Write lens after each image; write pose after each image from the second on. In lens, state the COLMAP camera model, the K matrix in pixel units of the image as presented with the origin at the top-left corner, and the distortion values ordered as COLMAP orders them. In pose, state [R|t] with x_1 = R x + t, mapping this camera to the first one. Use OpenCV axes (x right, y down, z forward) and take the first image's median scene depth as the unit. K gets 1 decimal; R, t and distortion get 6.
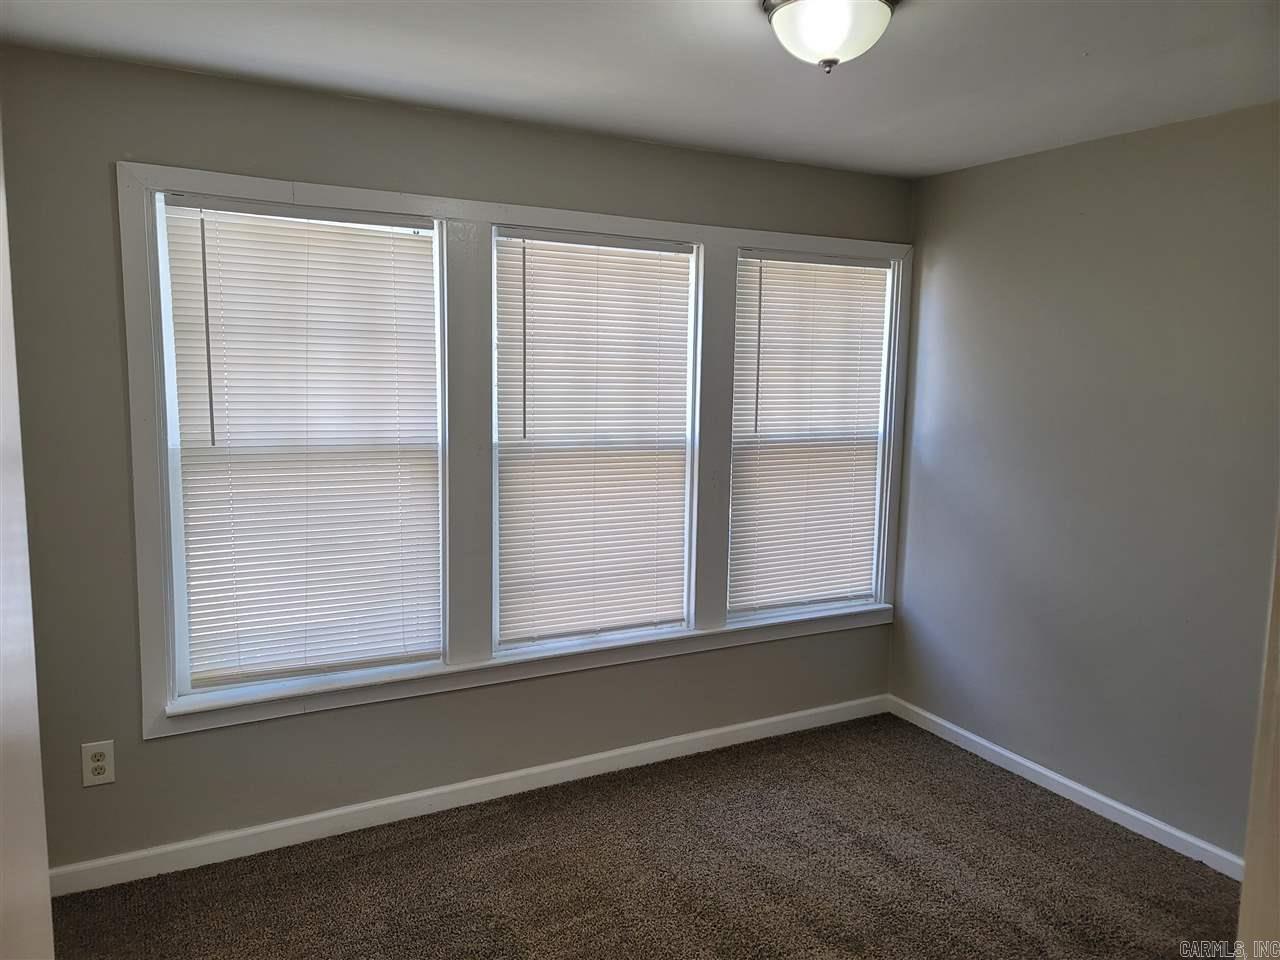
lens RADIAL K [[934.8, 0, 613.0], [0, 934.8, 487.2], [0, 0, 1]] dist [0.053845, -0.029187]
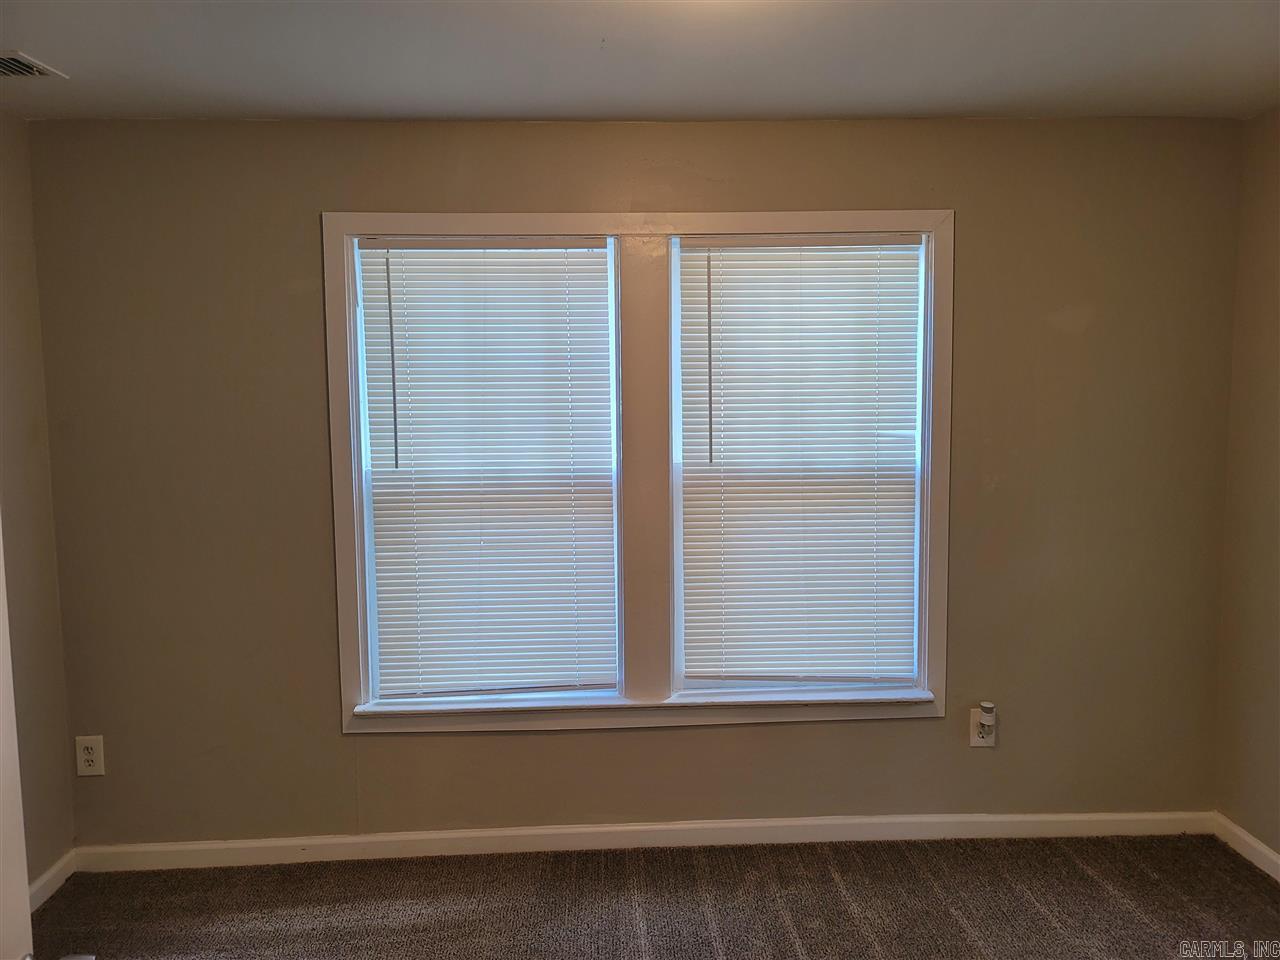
lens RADIAL K [[934.8, 0, 664.4], [0, 934.8, 502.0], [0, 0, 1]] dist [0.053845, -0.029187]
pose [[0.892527, 0.027722, -0.450140, 0.304475], [-0.030243, 0.999541, 0.001593, -0.015699], [0.449978, 0.012192, 0.892956, 0.167551]]
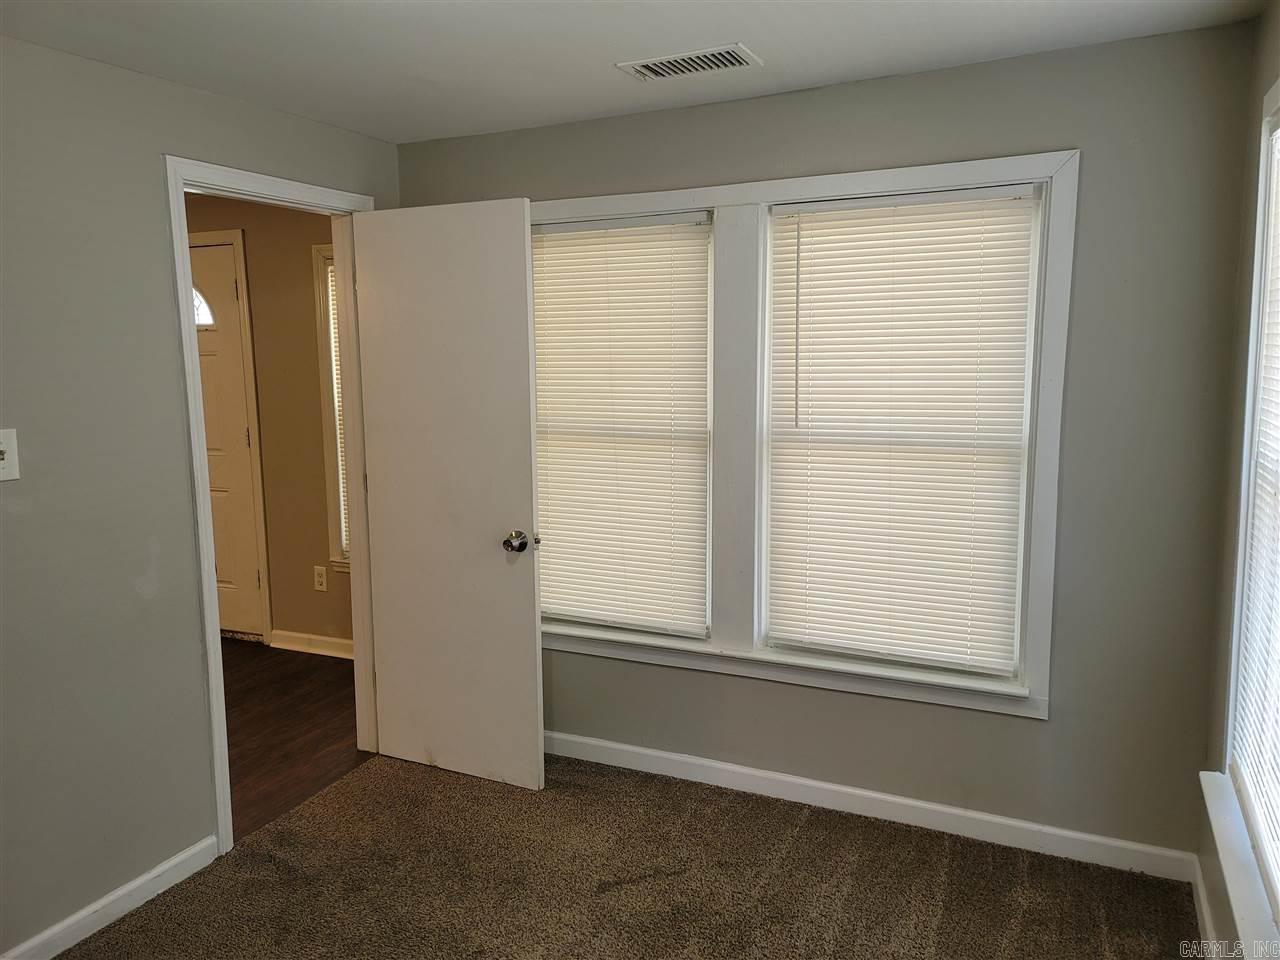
lens RADIAL K [[934.8, 0, 641.0], [0, 934.8, 474.7], [0, 0, 1]] dist [0.053845, -0.029187]
pose [[0.601034, 0.086520, -0.794527, 0.604389], [-0.090721, 0.995083, 0.039732, -0.029368], [0.794058, 0.048200, 0.605928, 0.330743]]
